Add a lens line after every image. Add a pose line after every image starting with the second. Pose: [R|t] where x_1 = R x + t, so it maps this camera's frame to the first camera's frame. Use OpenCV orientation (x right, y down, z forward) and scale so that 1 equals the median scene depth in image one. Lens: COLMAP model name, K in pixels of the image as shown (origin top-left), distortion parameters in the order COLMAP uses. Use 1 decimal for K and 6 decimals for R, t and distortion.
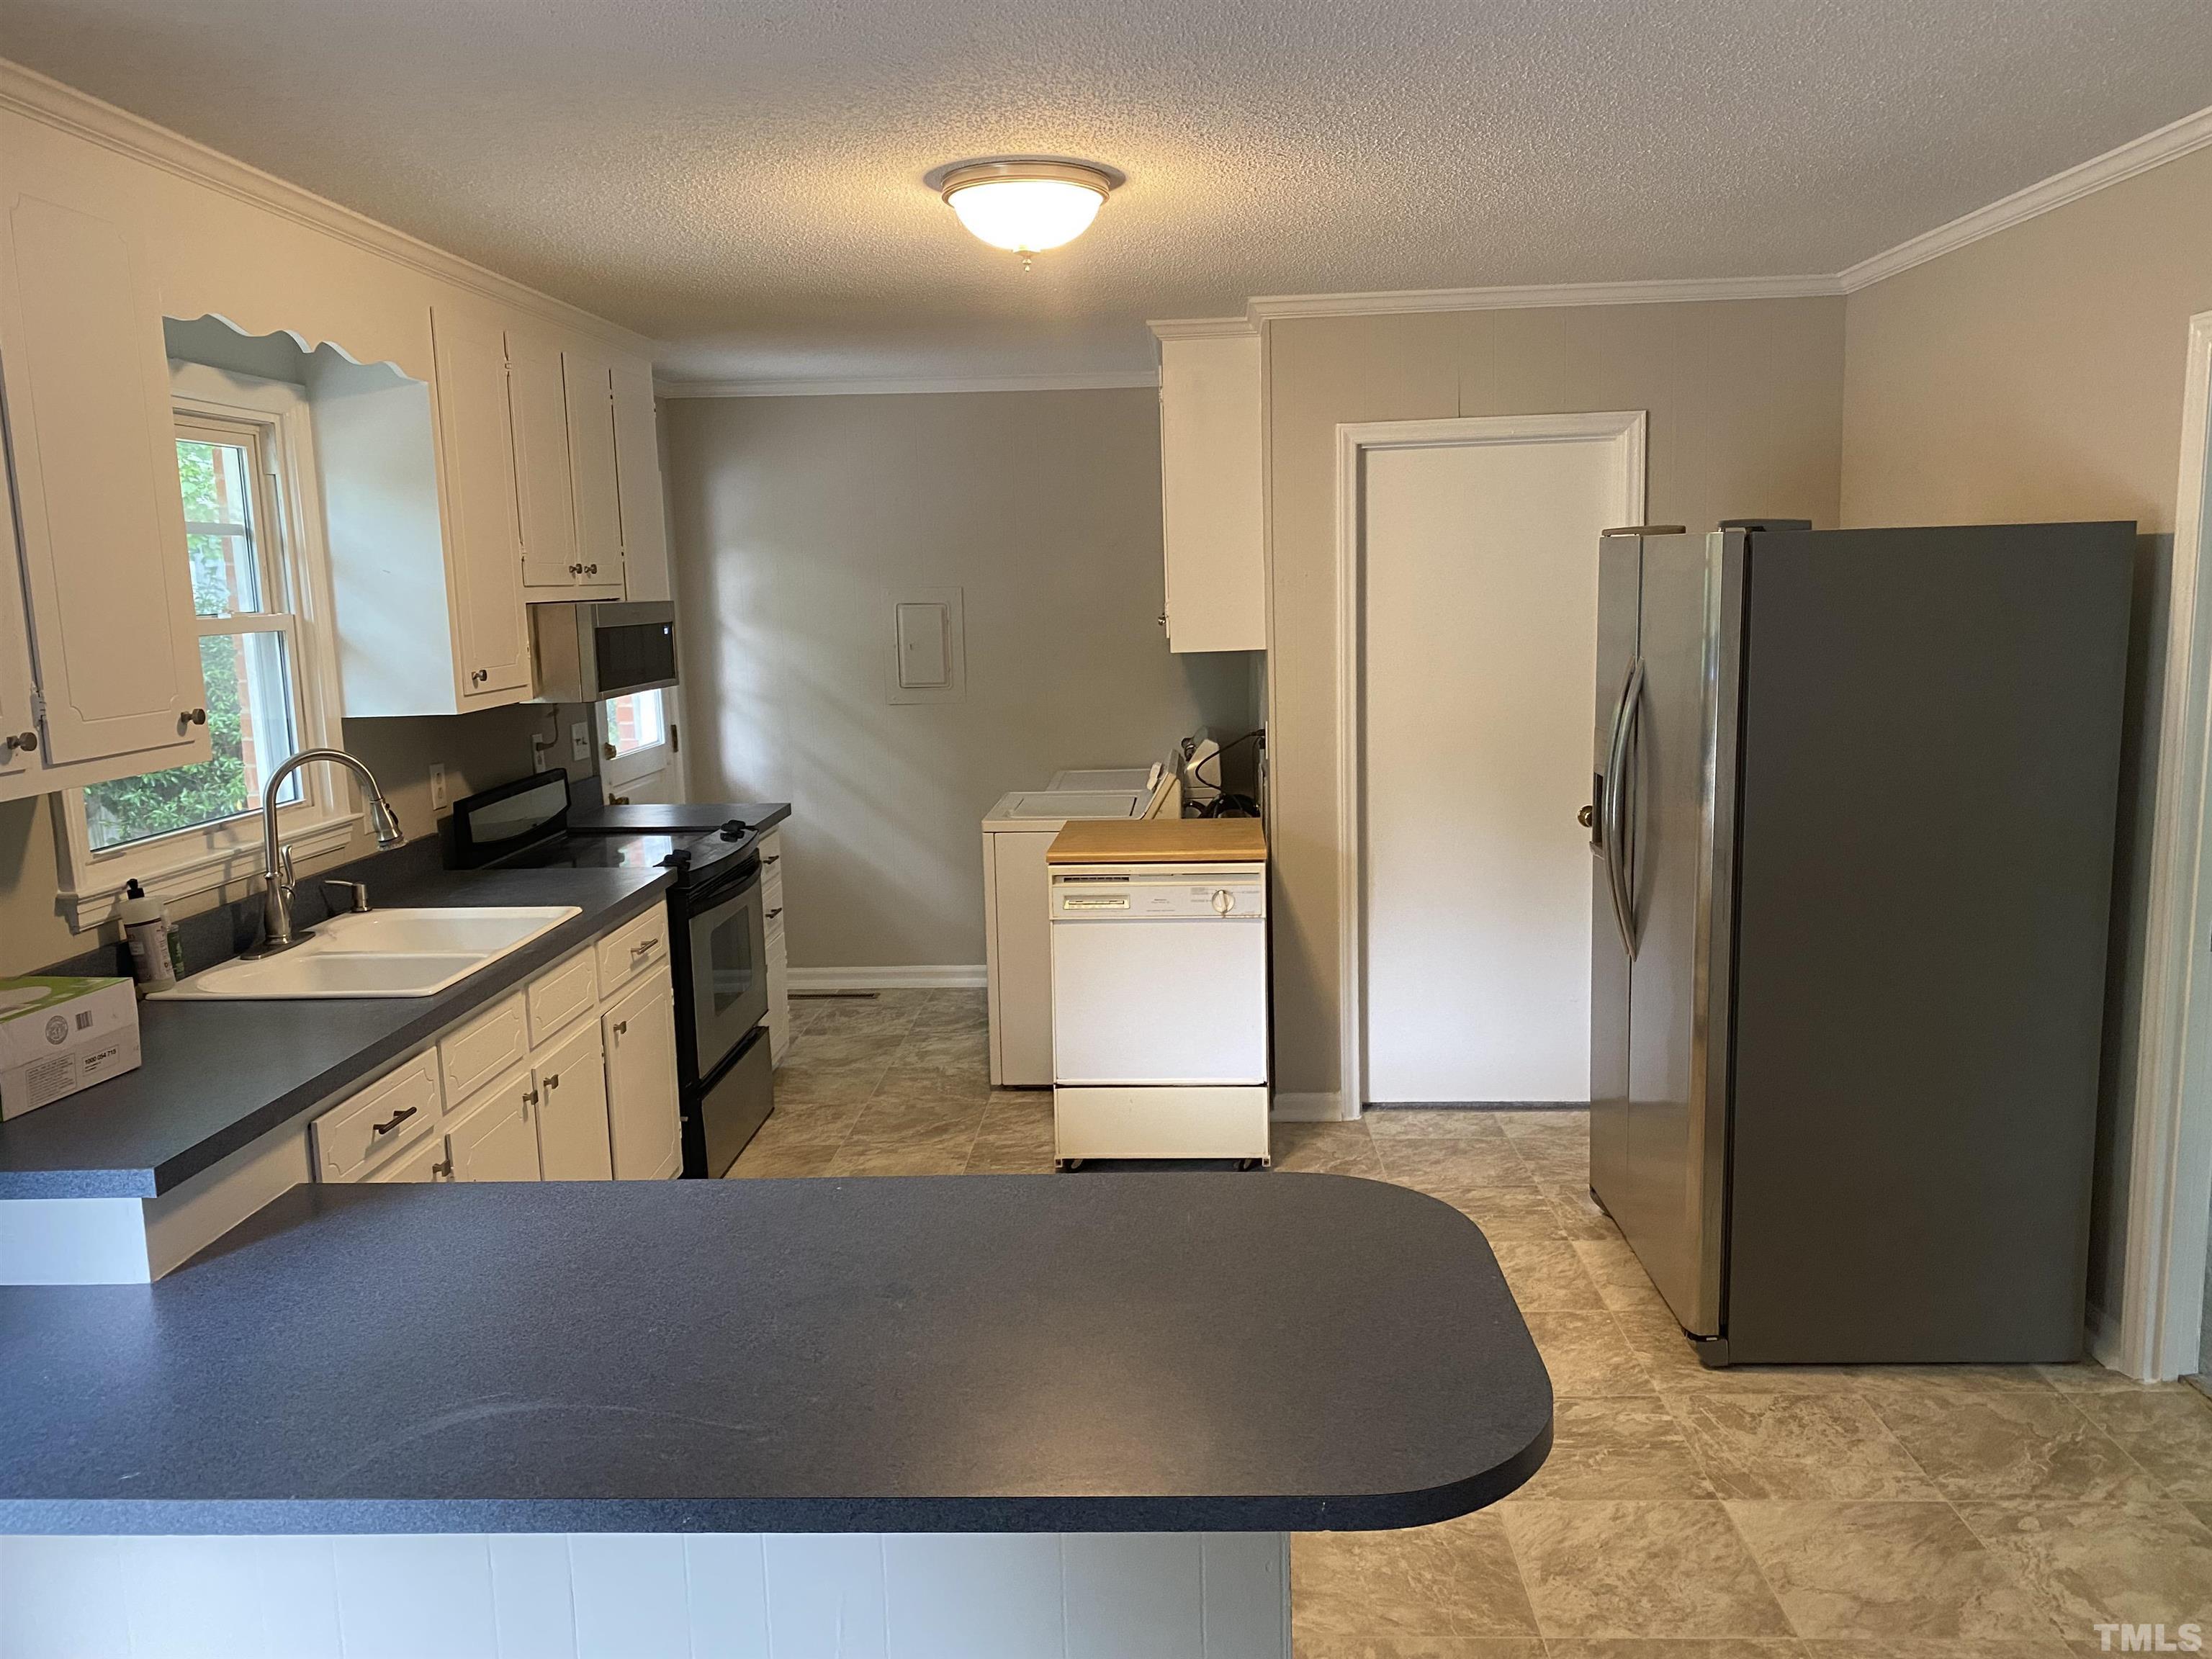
lens RADIAL K [[1686.1, 0, 1122.7], [0, 1686.1, 836.6], [0, 0, 1]] dist [0.101978, -0.149760]
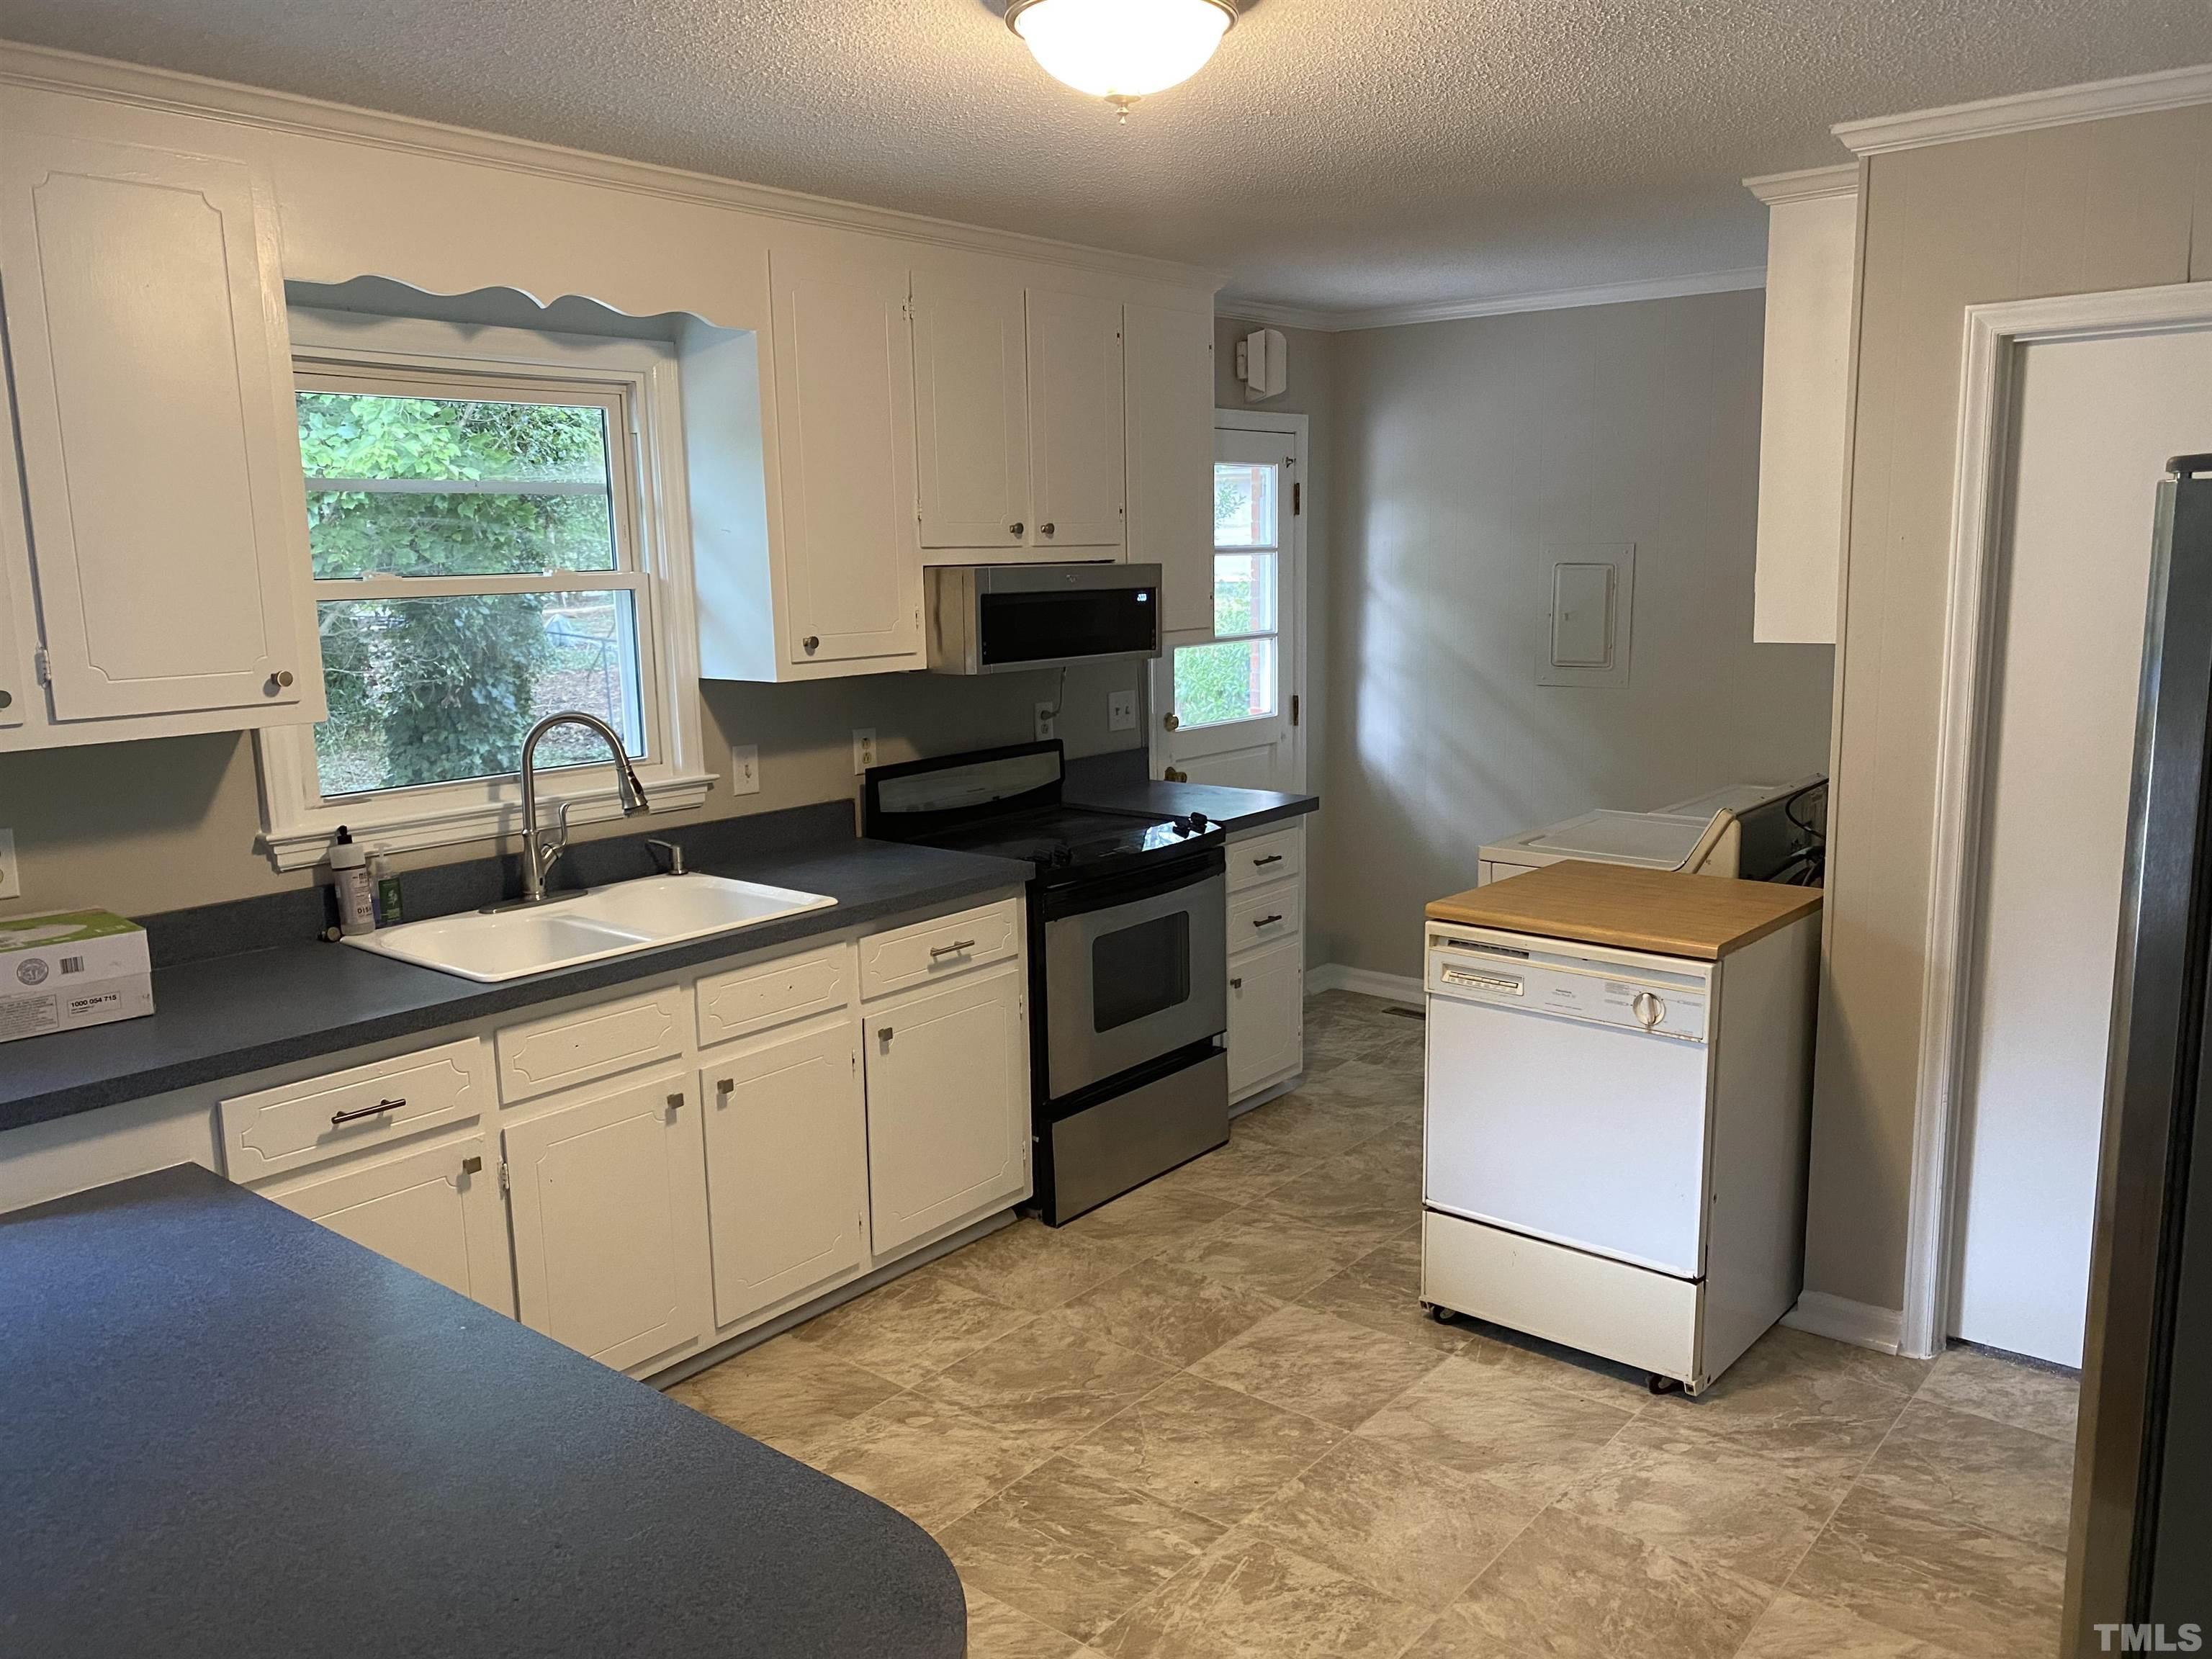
lens RADIAL K [[1686.1, 0, 1122.7], [0, 1686.1, 836.6], [0, 0, 1]] dist [0.101978, -0.149760]
pose [[0.802075, 0.115477, -0.585953, 0.282051], [-0.096709, 0.993293, 0.063375, -0.054583], [0.589341, 0.005836, 0.807863, 0.293552]]
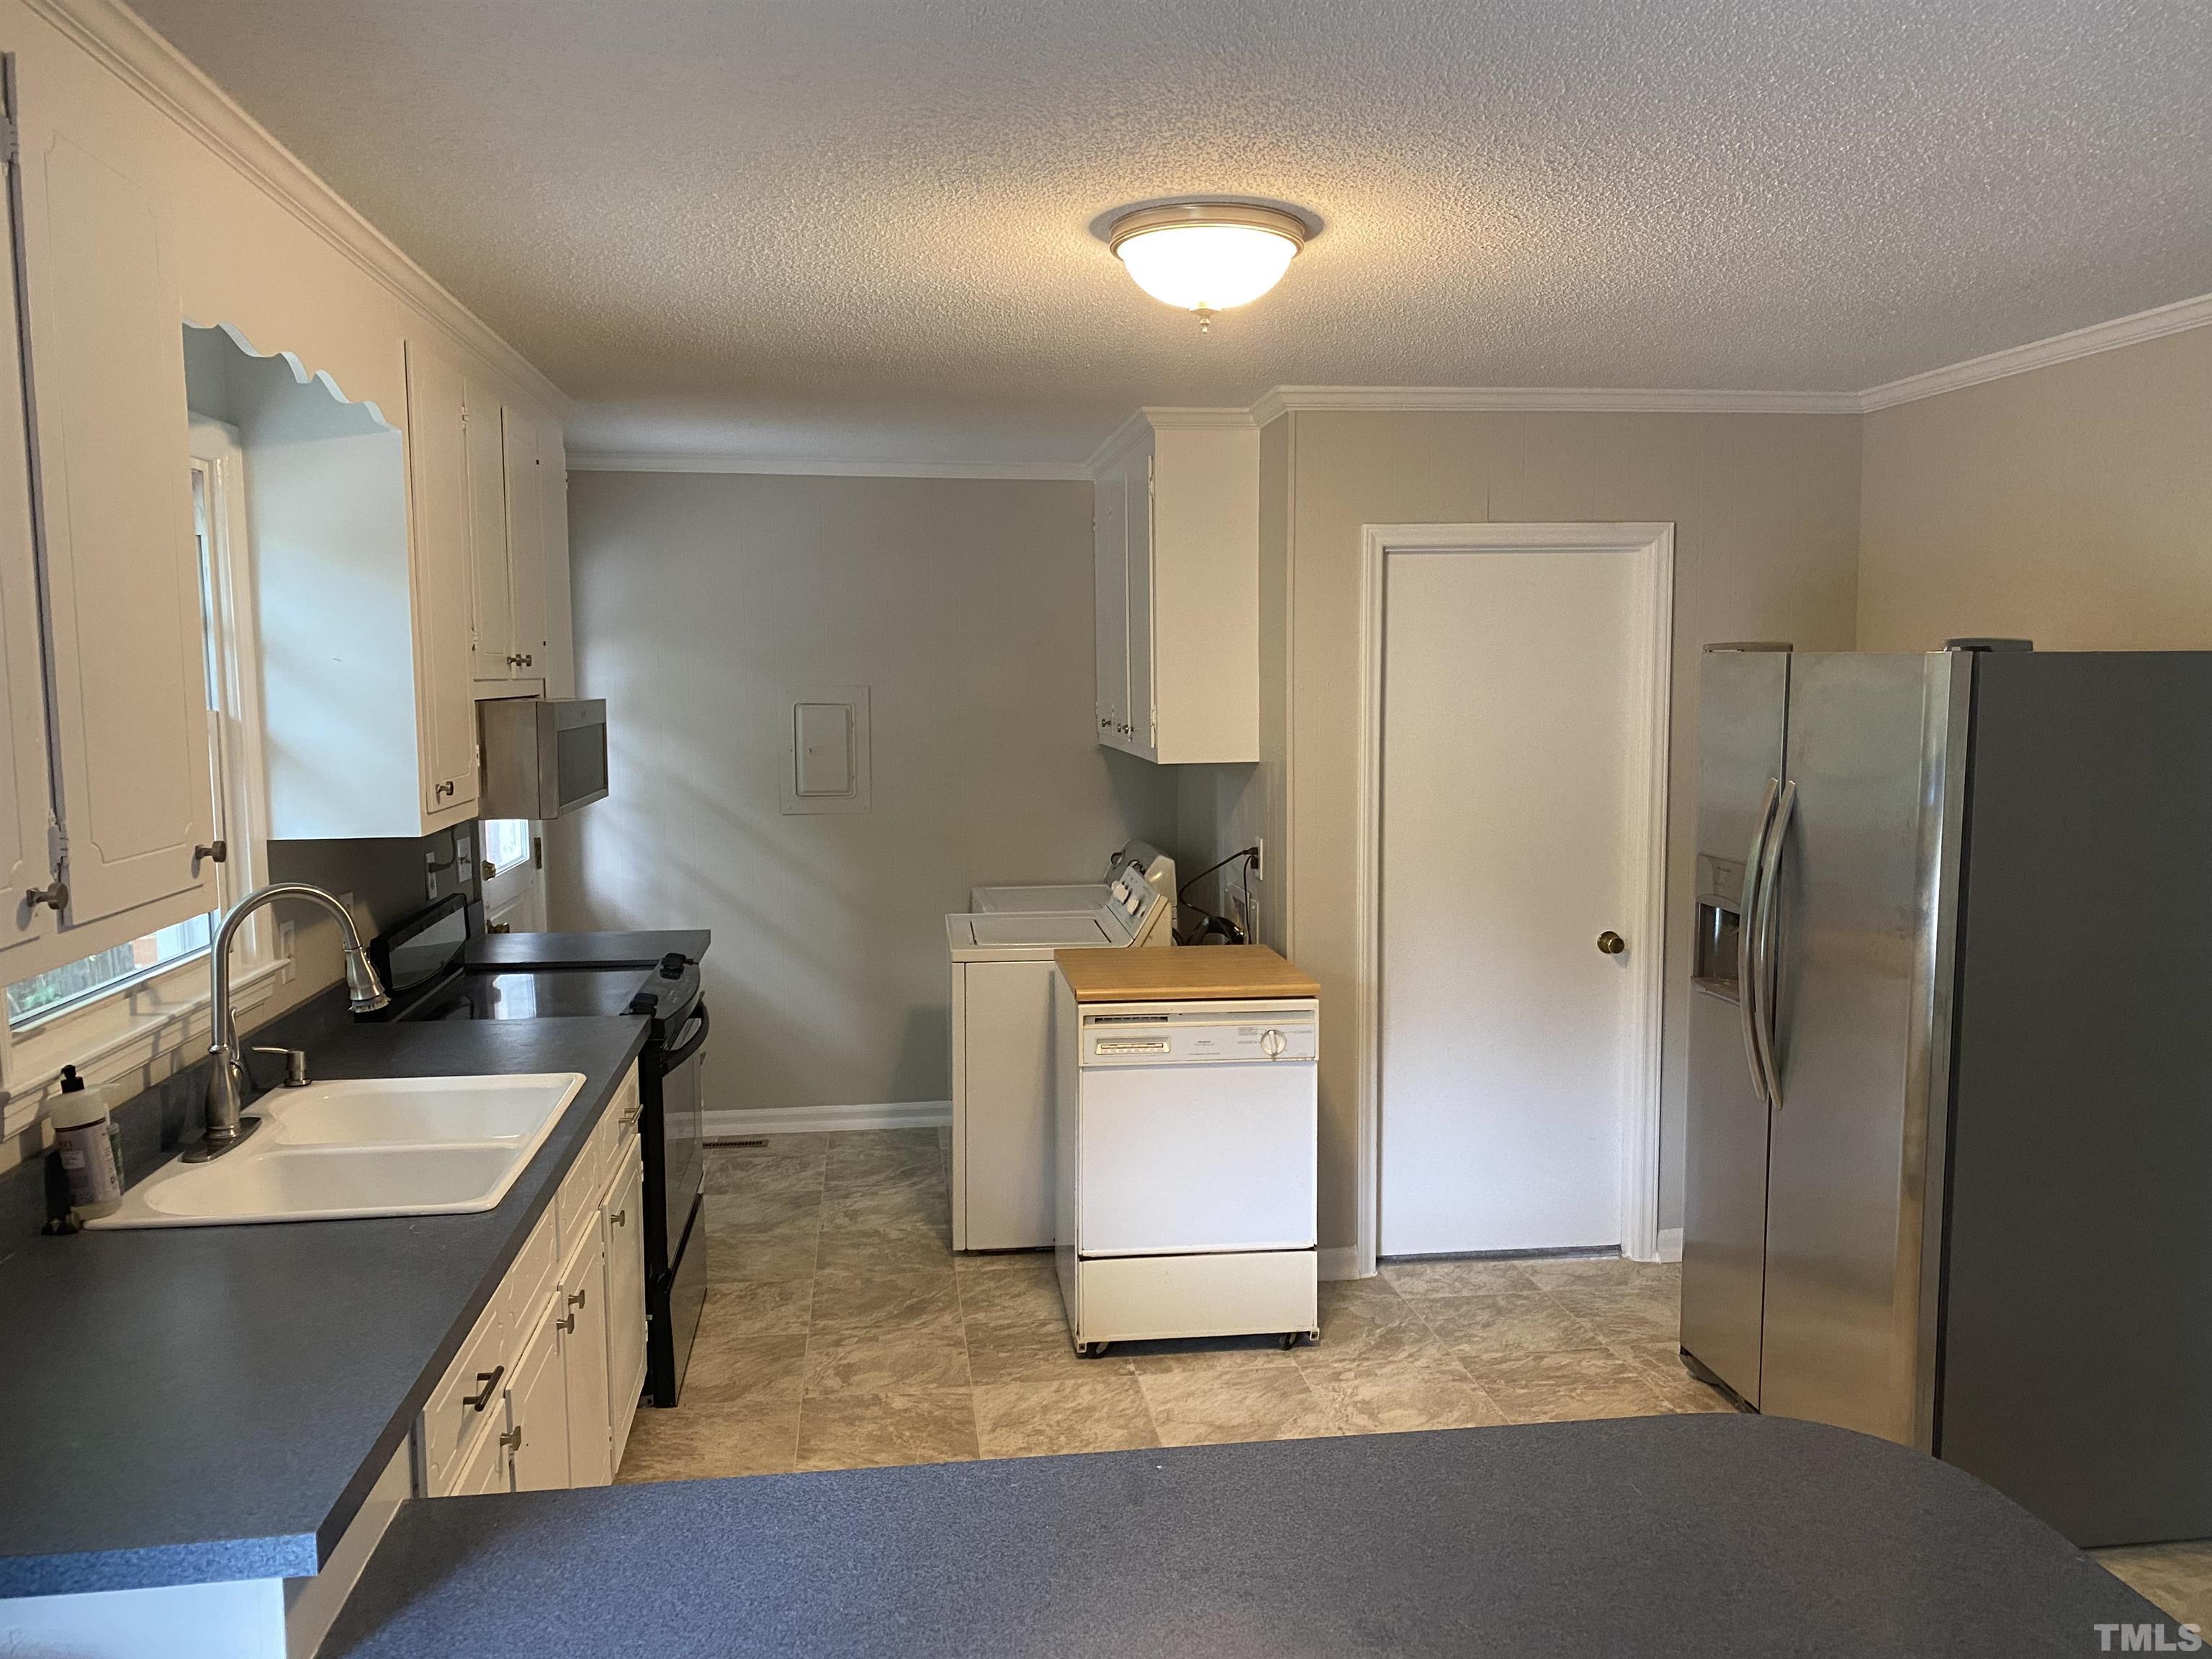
lens RADIAL K [[1686.1, 0, 1122.7], [0, 1686.1, 836.6], [0, 0, 1]] dist [0.101978, -0.149760]
pose [[0.983537, 0.003675, 0.180672, -0.176734], [0.006932, 0.998290, -0.058043, -0.018755], [-0.180576, 0.058340, 0.981829, 0.122638]]
